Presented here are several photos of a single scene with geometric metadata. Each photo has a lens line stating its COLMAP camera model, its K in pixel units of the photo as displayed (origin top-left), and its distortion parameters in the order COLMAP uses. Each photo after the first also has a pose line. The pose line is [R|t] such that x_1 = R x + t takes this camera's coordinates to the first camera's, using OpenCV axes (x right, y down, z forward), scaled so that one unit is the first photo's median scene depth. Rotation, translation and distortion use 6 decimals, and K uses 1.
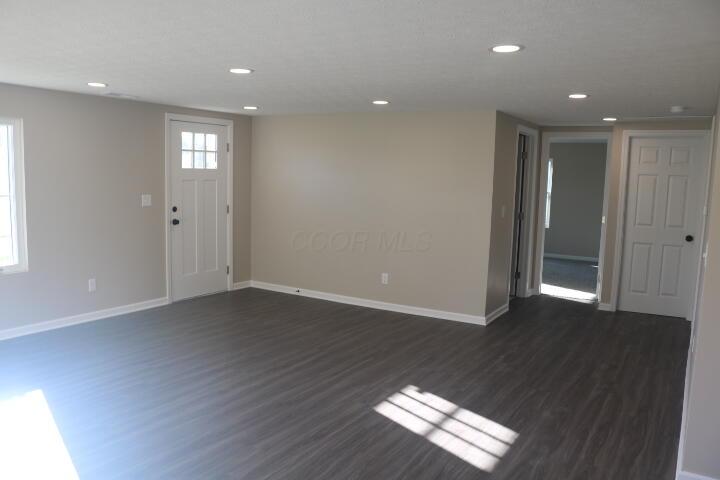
lens RADIAL K [[590.1, 0, 340.7], [0, 590.1, 251.4], [0, 0, 1]] dist [-0.168958, 0.133161]
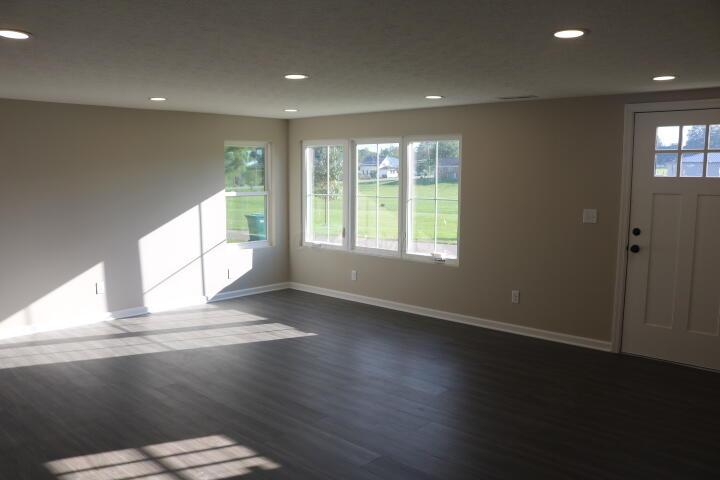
lens RADIAL K [[590.1, 0, 340.7], [0, 590.1, 251.4], [0, 0, 1]] dist [-0.168958, 0.133161]
pose [[-0.213829, 0.088759, -0.972830, 0.515042], [-0.144120, 0.982100, 0.121282, -0.082527], [0.966181, 0.166138, -0.197210, 0.787966]]
